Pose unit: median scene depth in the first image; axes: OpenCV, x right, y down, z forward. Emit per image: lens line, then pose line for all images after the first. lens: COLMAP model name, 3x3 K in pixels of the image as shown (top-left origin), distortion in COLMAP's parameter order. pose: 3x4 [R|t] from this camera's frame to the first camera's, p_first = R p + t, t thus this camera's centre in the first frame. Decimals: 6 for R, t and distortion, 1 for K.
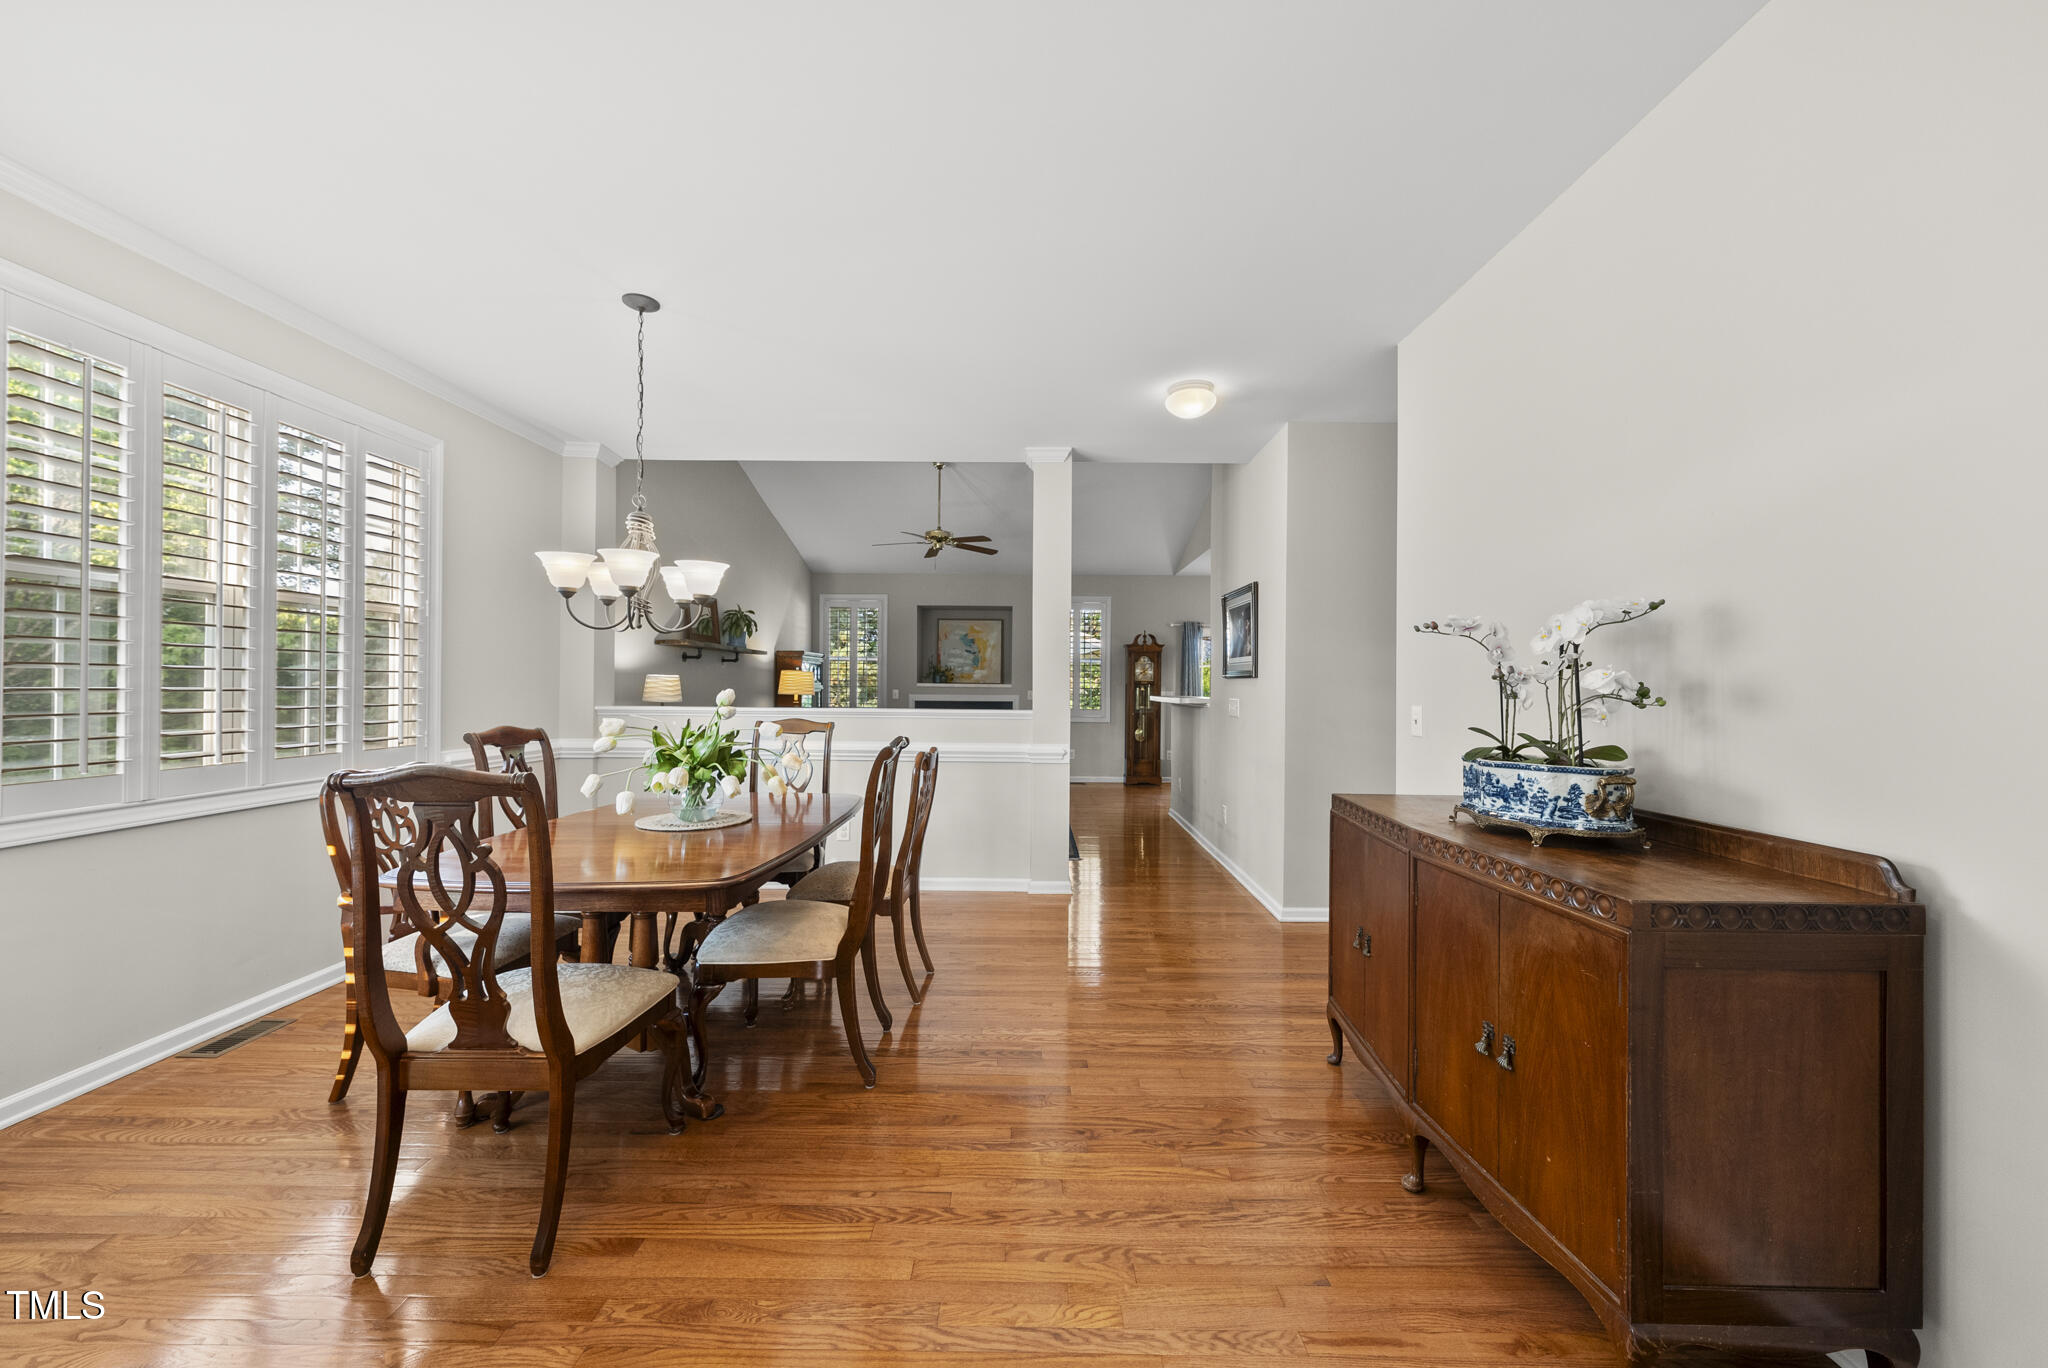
lens RADIAL K [[755.3, 0, 1024.0], [0, 755.3, 684.0], [0, 0, 1]] dist [0.007642, -0.000308]
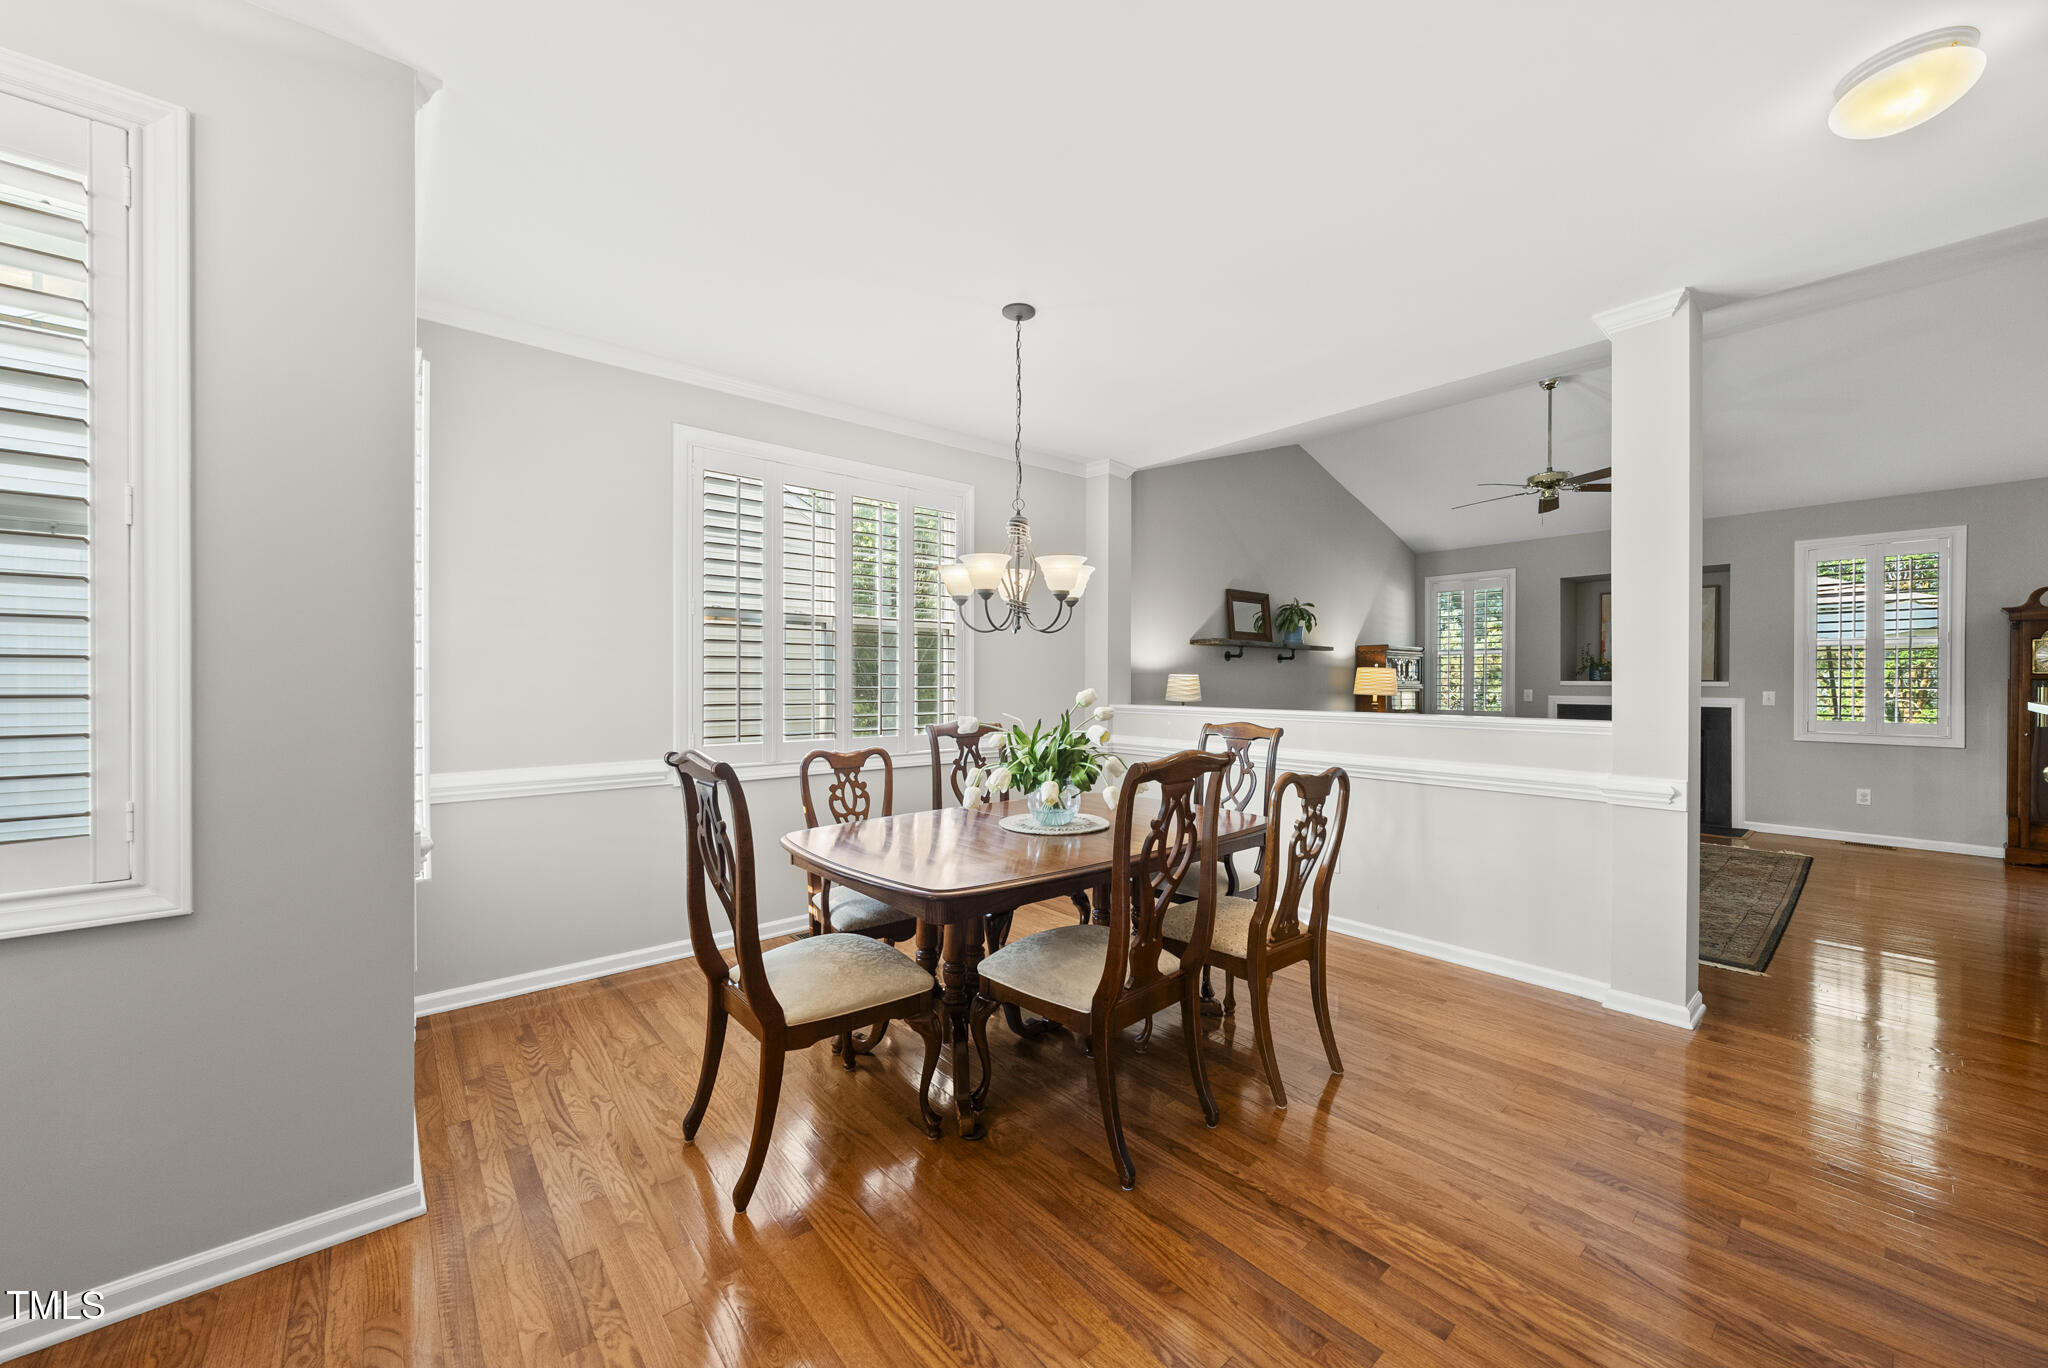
lens RADIAL K [[760.3, 0, 1024.0], [0, 760.3, 684.0], [0, 0, 1]] dist [-0.001299, -0.000100]
pose [[0.656096, -0.004007, -0.754667, 0.160184], [0.004012, 0.999990, -0.001821, 0.001871], [0.754667, -0.001832, 0.656105, 0.191988]]
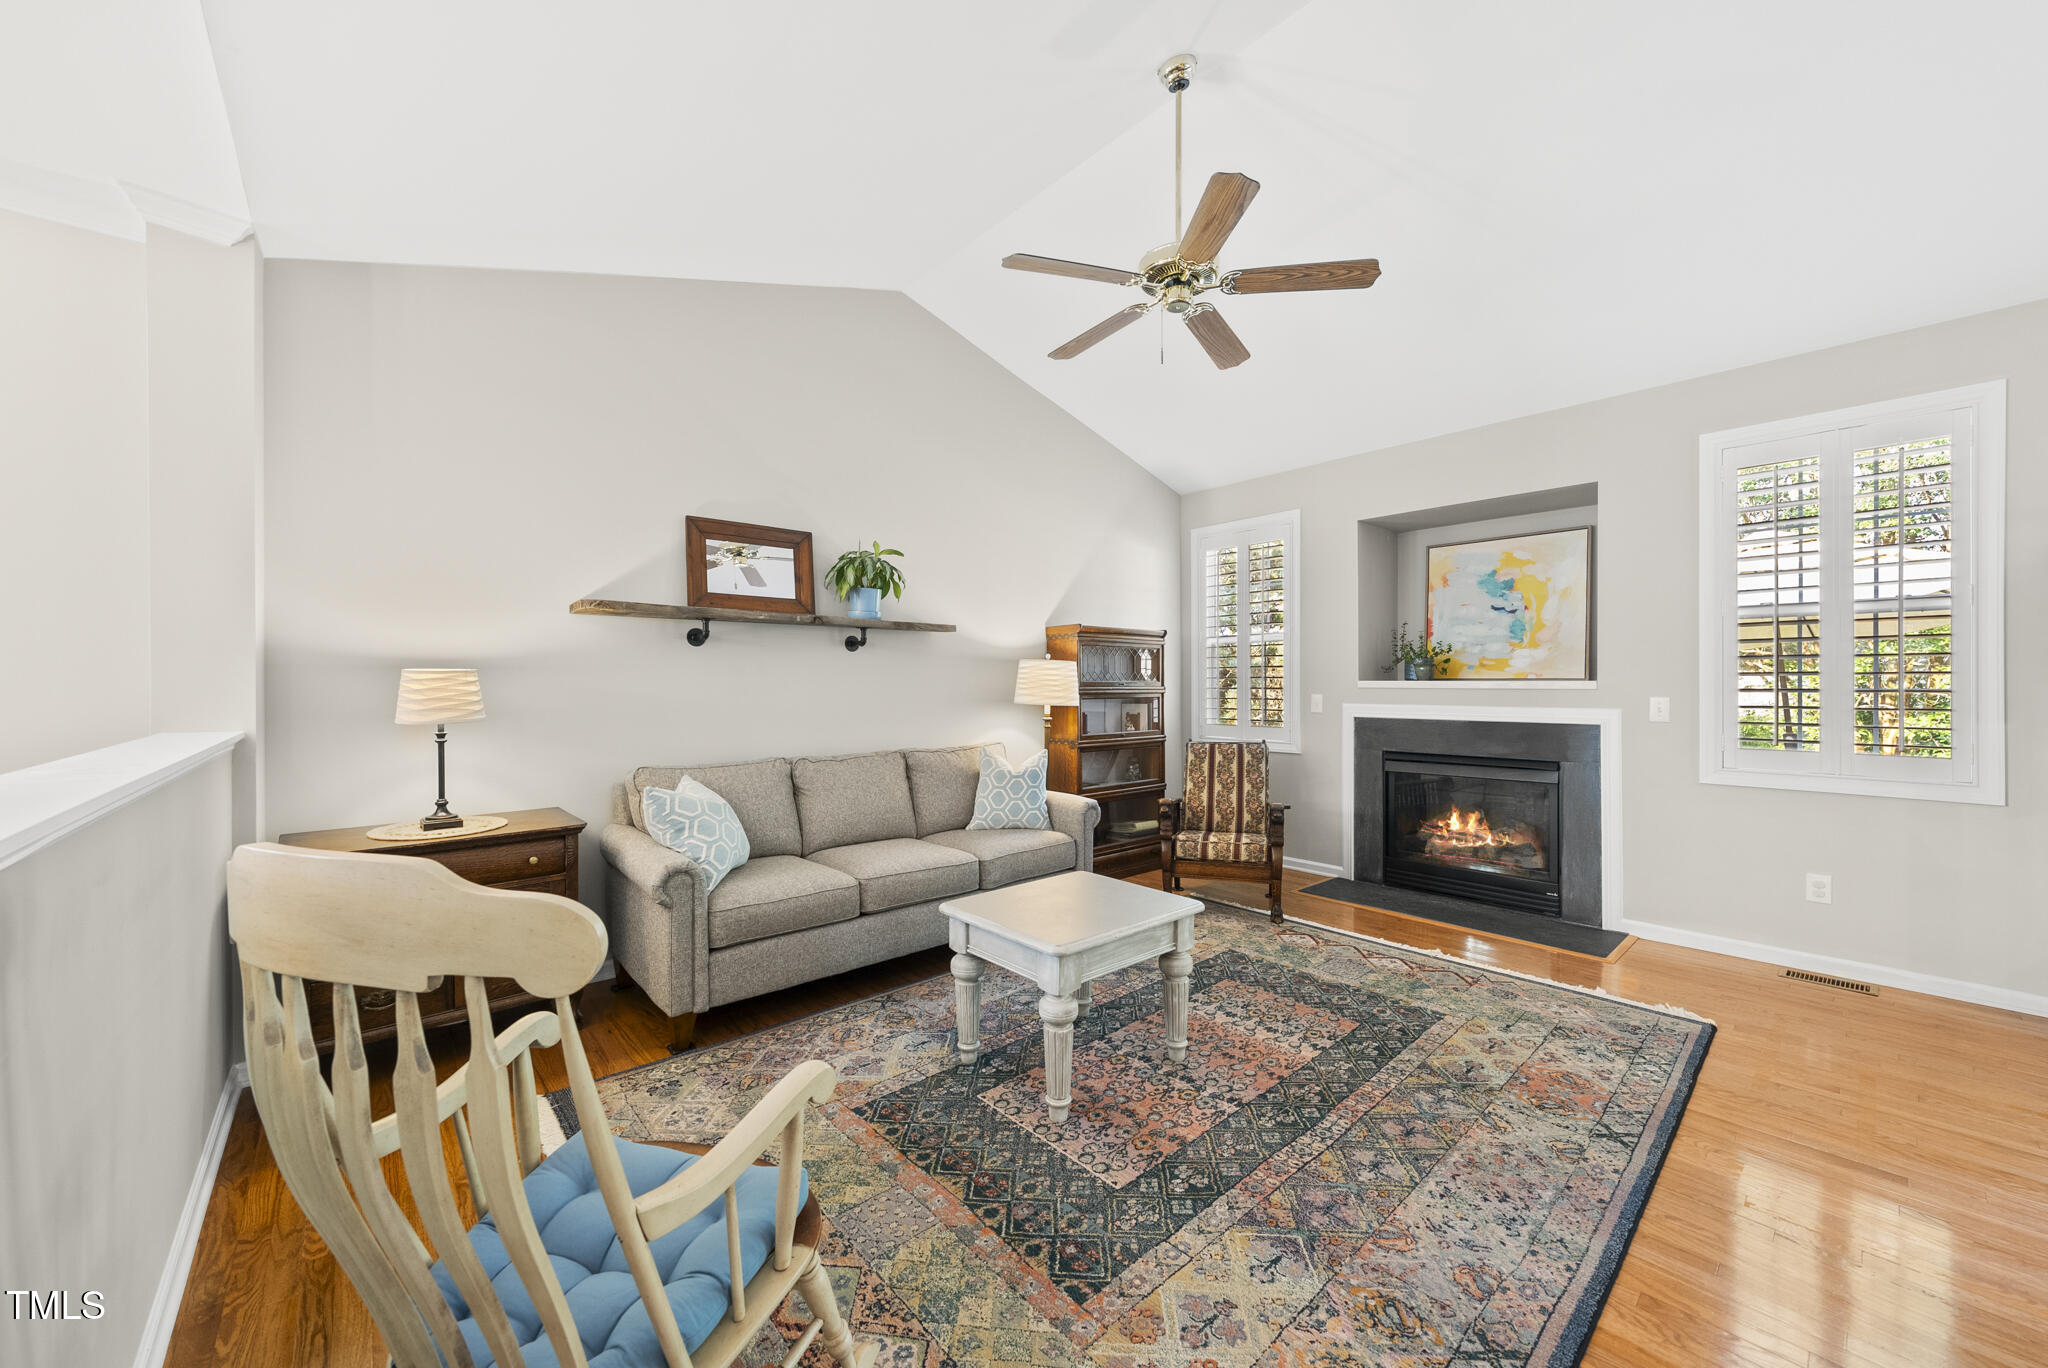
lens RADIAL K [[769.6, 0, 1024.0], [0, 769.6, 684.0], [0, 0, 1]] dist [-0.001510, -0.000205]
pose [[0.670133, -0.009482, -0.742180, 0.159305], [0.007302, 0.999954, -0.006182, 0.004105], [0.742205, -0.001277, 0.670172, 1.028271]]
